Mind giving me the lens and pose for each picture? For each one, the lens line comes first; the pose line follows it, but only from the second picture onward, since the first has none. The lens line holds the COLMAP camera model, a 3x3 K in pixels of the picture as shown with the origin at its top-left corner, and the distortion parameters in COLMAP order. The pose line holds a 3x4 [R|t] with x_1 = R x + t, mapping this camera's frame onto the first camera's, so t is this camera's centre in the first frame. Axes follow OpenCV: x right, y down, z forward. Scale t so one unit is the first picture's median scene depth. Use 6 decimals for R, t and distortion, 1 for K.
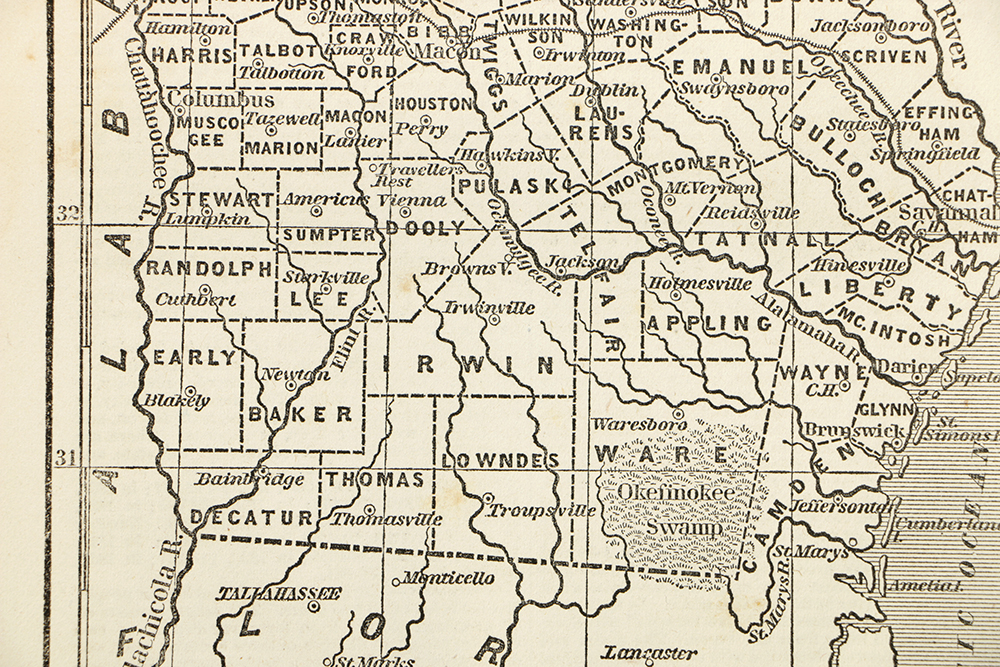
lens RADIAL K [[5666.1, 0, 502.7], [0, 5666.1, 324.9], [0, 0, 1]] dist [0.961303, 0.000000]
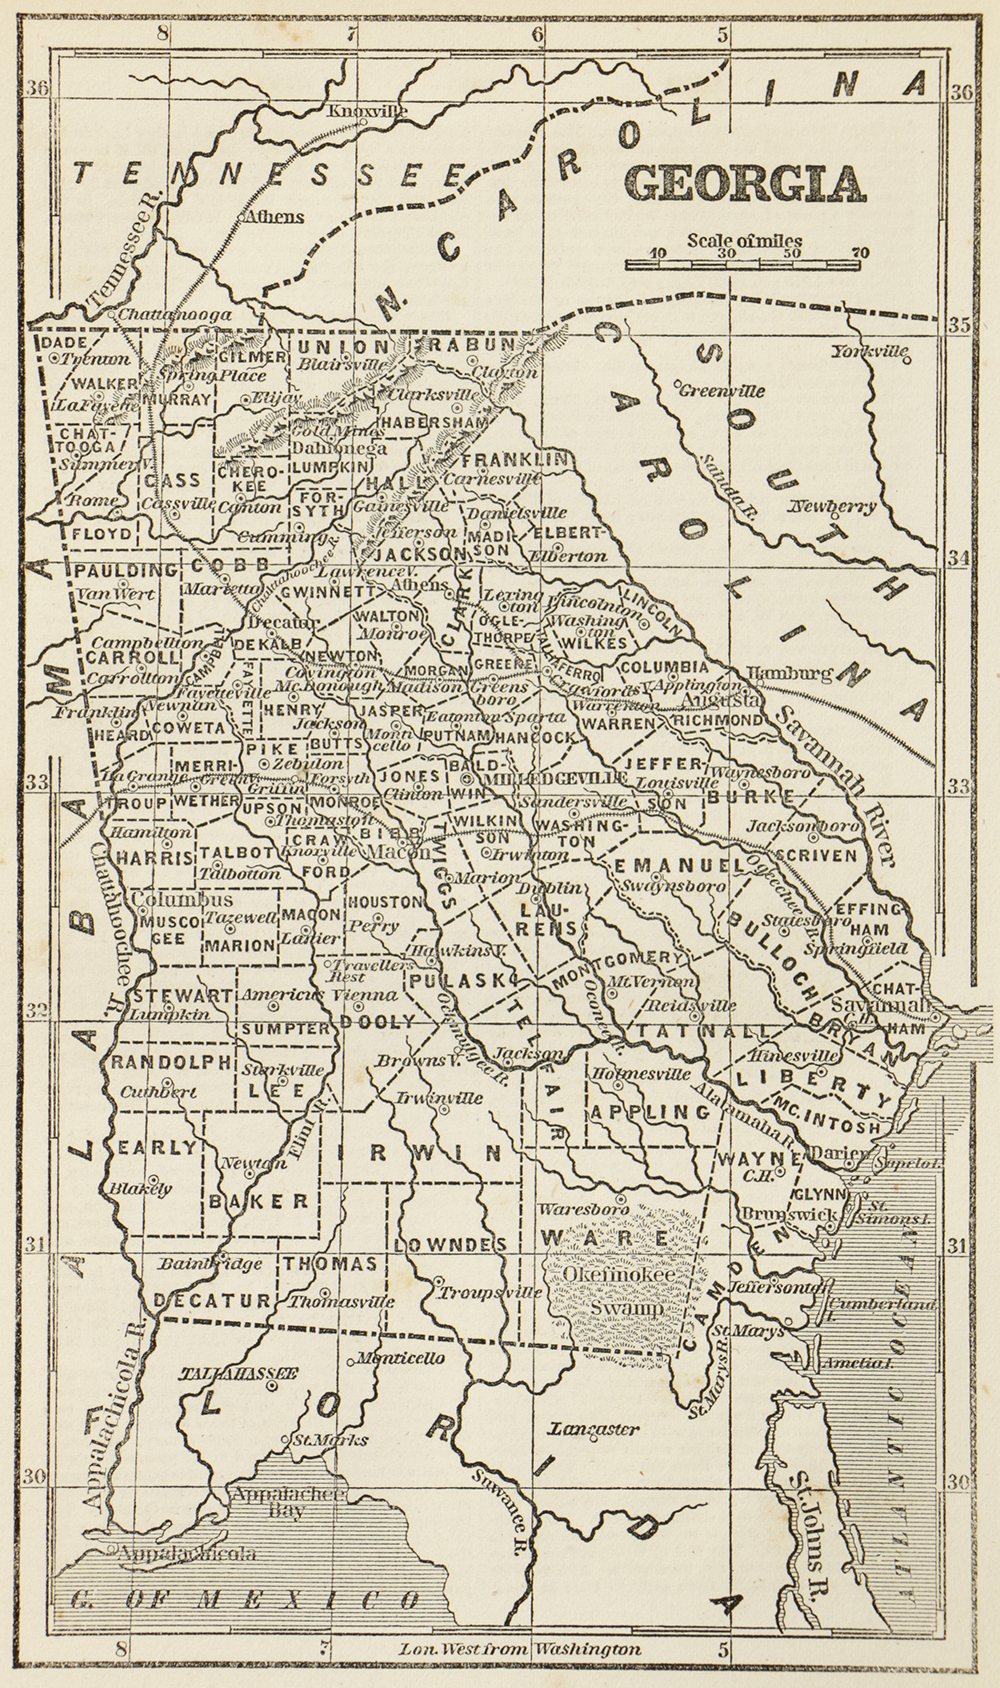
lens RADIAL K [[9082.4, 0, 507.3], [0, 9082.4, 806.6], [0, 0, 1]] dist [1.006984, 0.000000]
pose [[0.999896, -0.003303, -0.014038, 0.033812], [0.003610, 0.999754, 0.021894, -0.093176], [0.013962, -0.021942, 0.999662, -0.671223]]
